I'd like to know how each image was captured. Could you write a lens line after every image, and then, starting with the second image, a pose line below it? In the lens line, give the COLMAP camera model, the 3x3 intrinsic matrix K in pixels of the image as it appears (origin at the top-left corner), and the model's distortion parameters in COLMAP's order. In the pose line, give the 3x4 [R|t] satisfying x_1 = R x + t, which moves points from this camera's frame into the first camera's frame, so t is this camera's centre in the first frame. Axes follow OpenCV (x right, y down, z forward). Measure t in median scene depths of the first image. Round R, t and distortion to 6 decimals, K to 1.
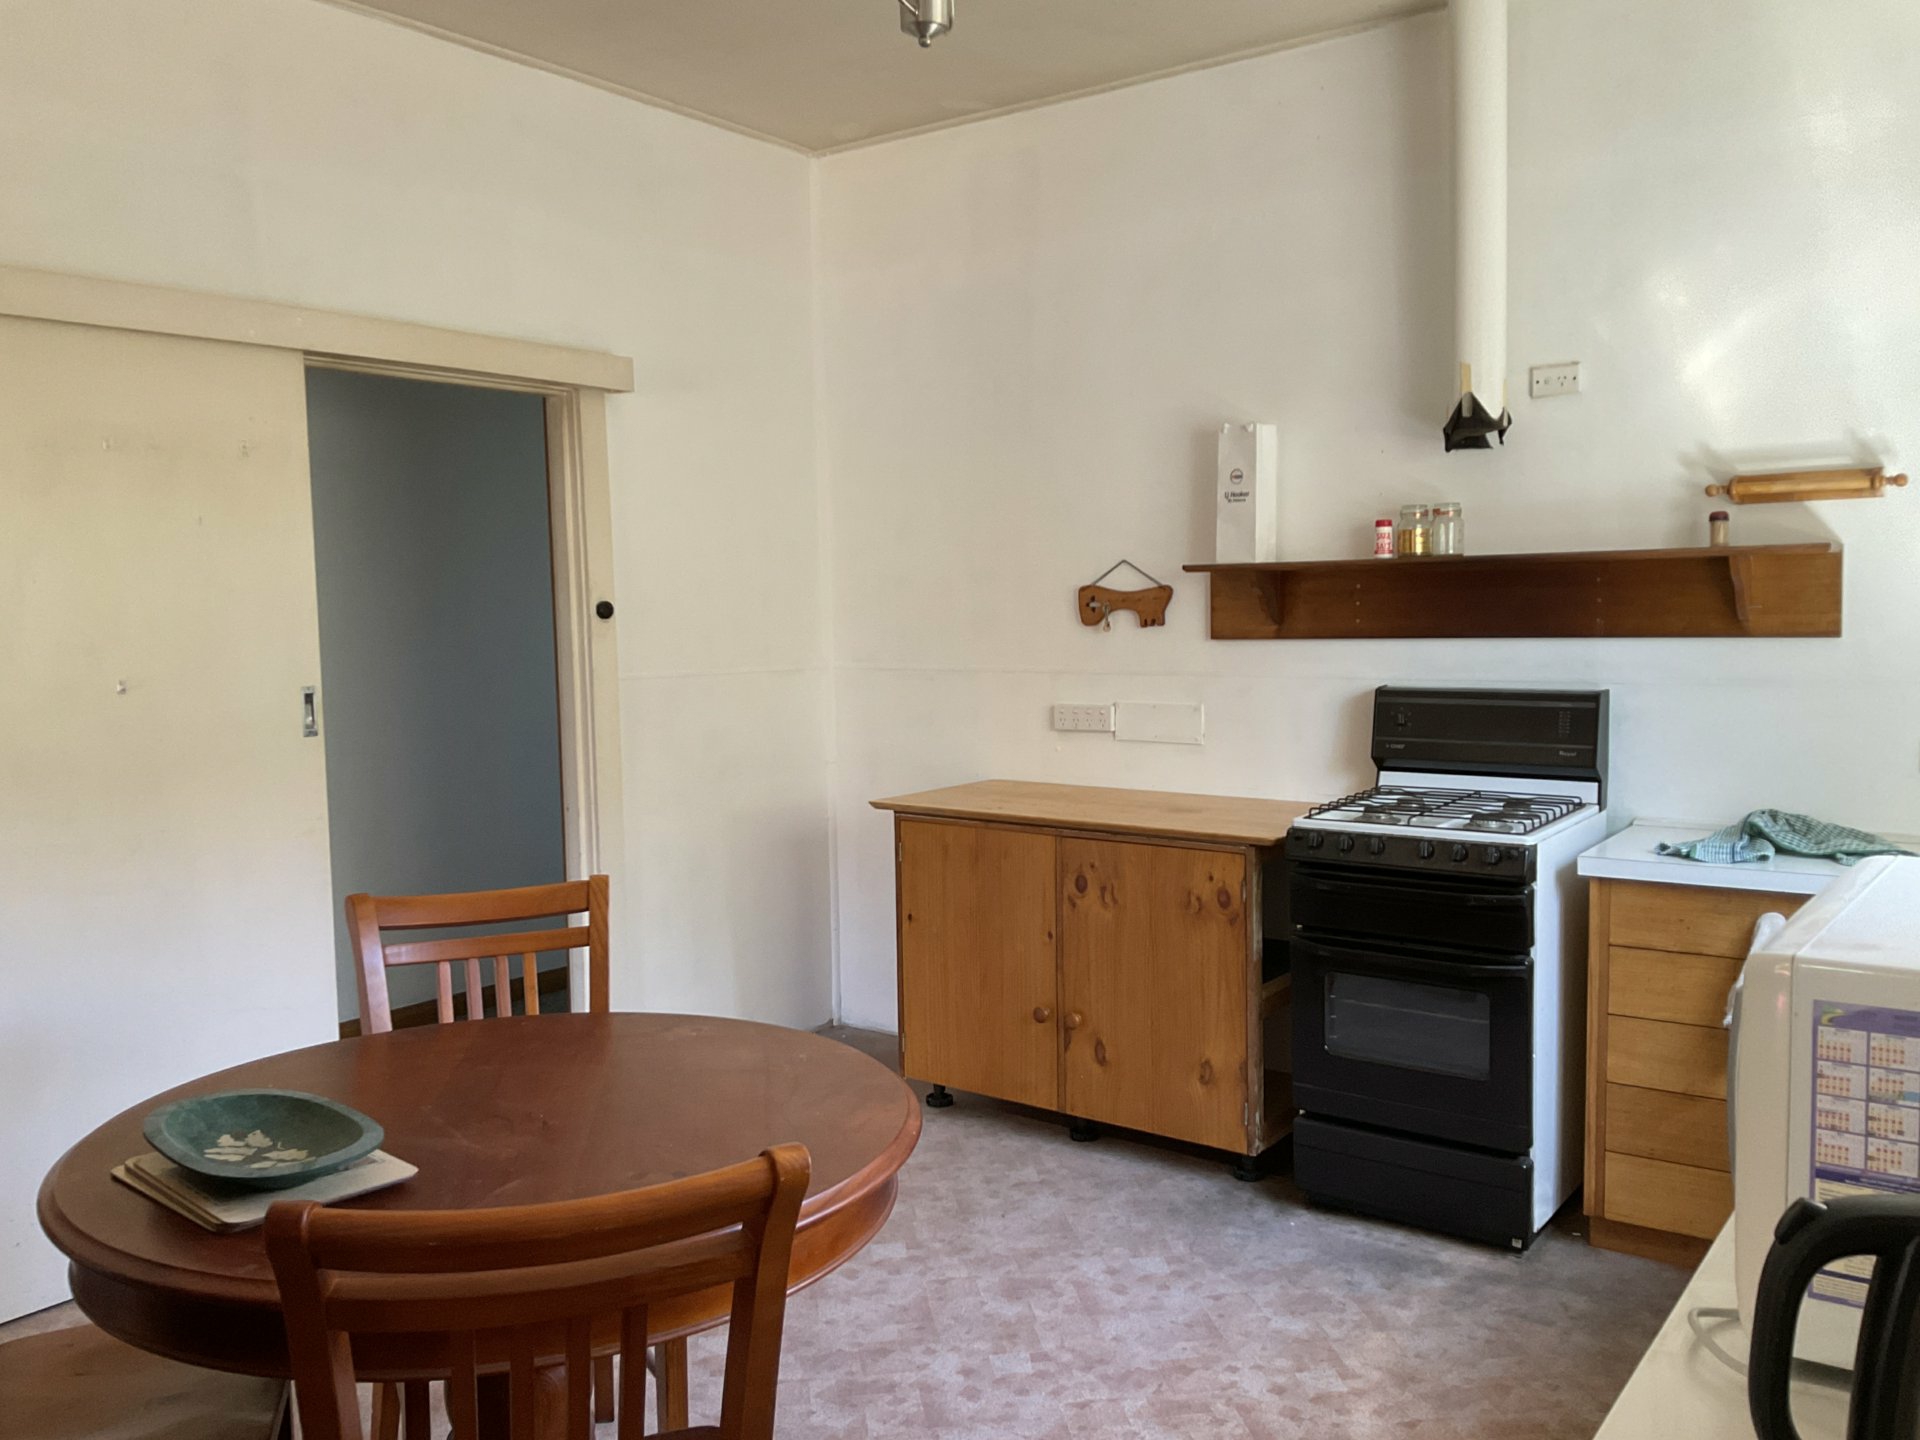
lens RADIAL K [[1610.1, 0, 960.0], [0, 1610.1, 720.0], [0, 0, 1]] dist [0.087687, -0.138382]
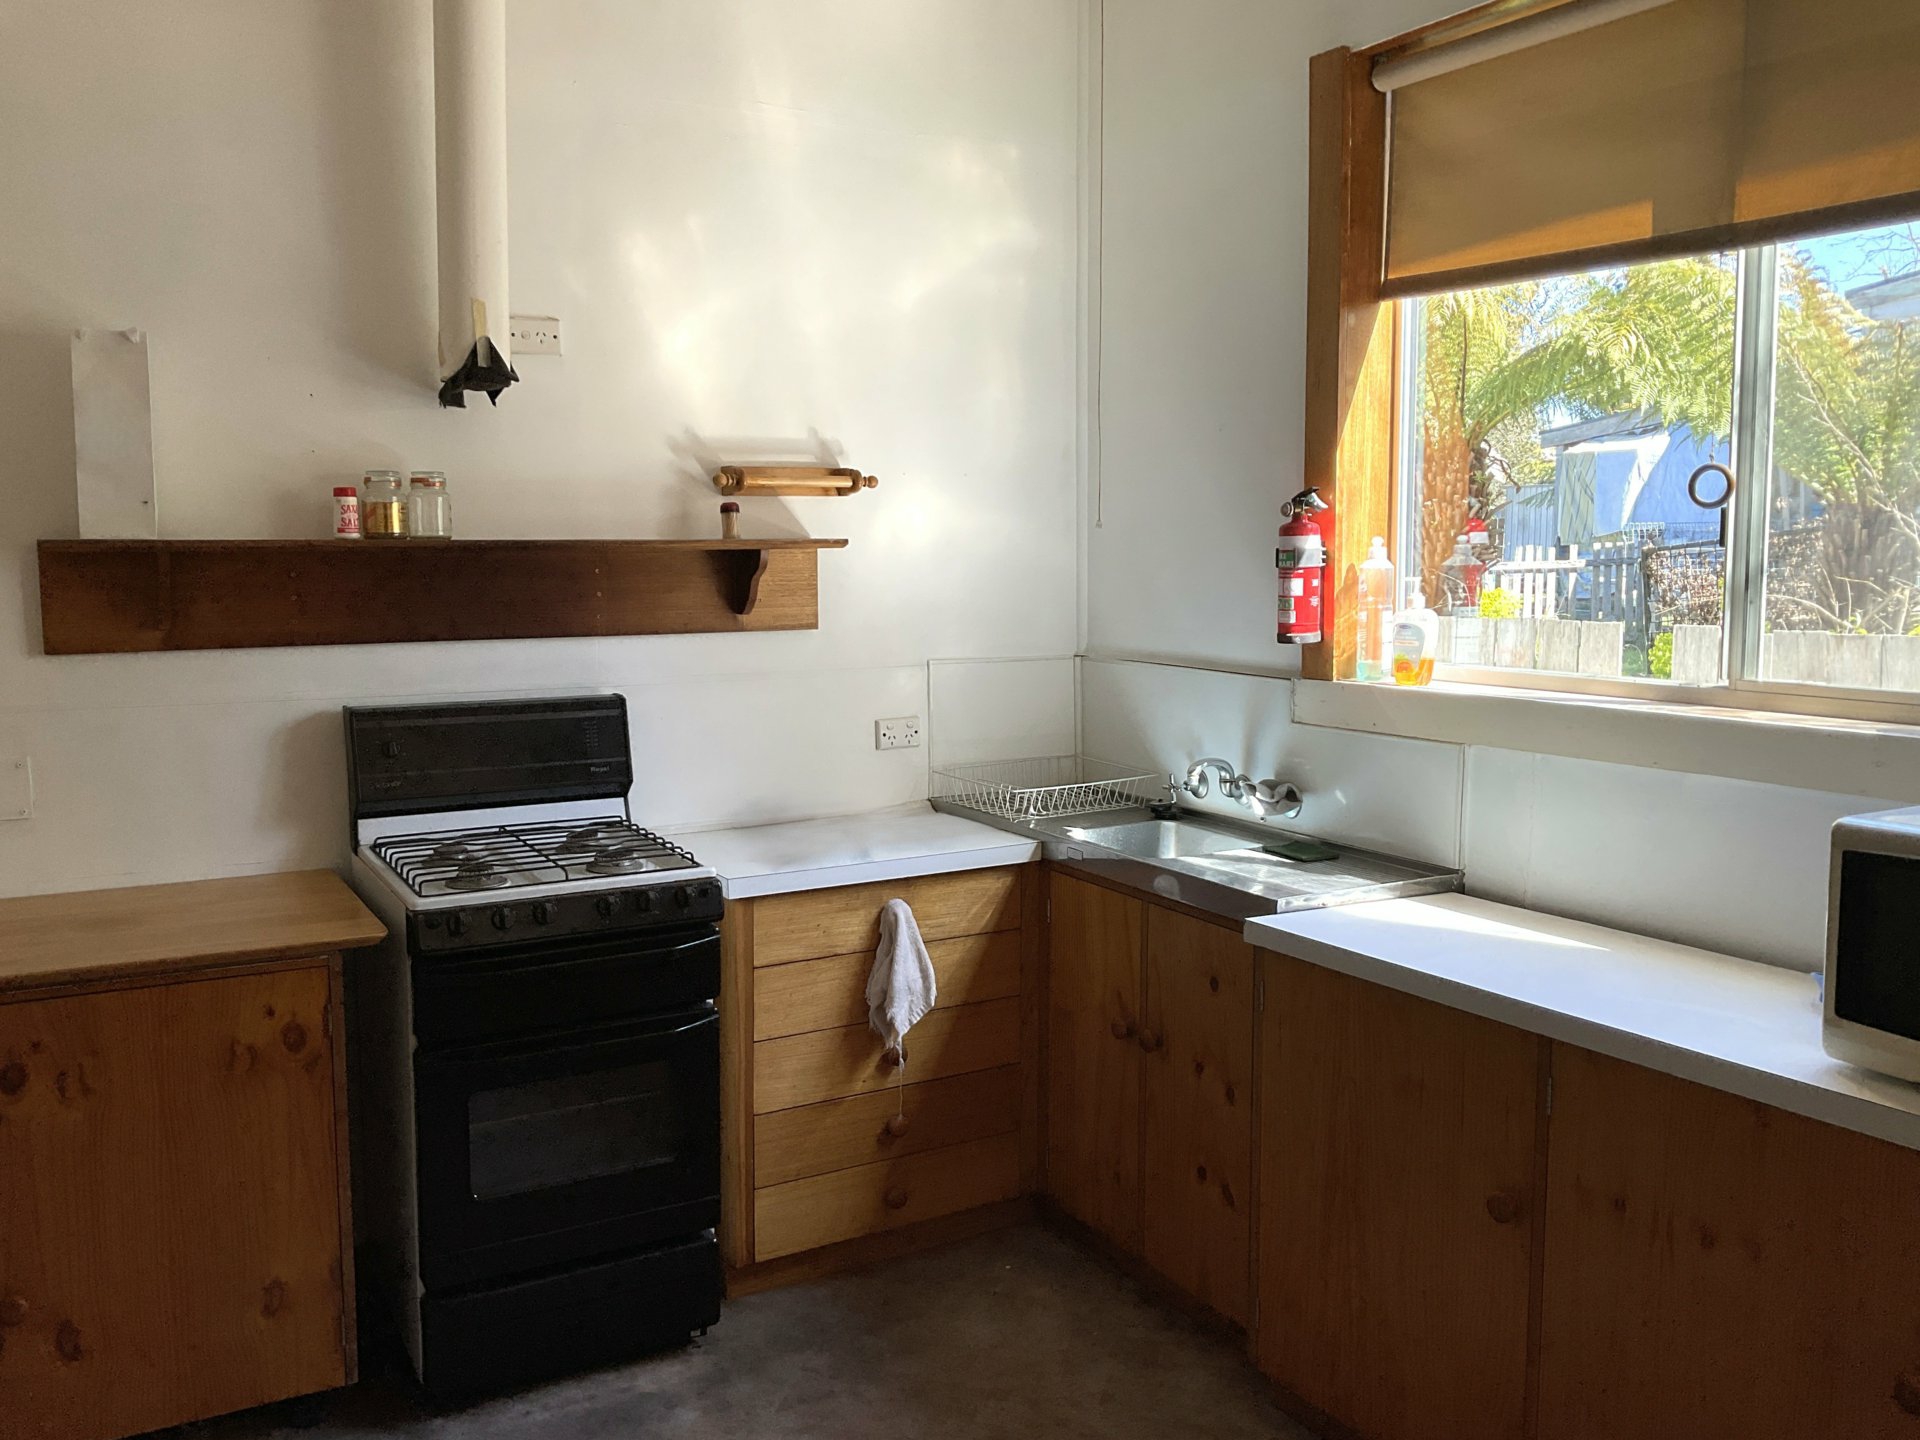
lens RADIAL K [[1610.1, 0, 960.0], [0, 1610.1, 720.0], [0, 0, 1]] dist [0.087687, -0.138382]
pose [[0.400515, -0.082746, 0.912546, -0.335130], [0.065619, 0.995947, 0.061509, -0.045573], [-0.913937, 0.035245, 0.404322, 0.455786]]
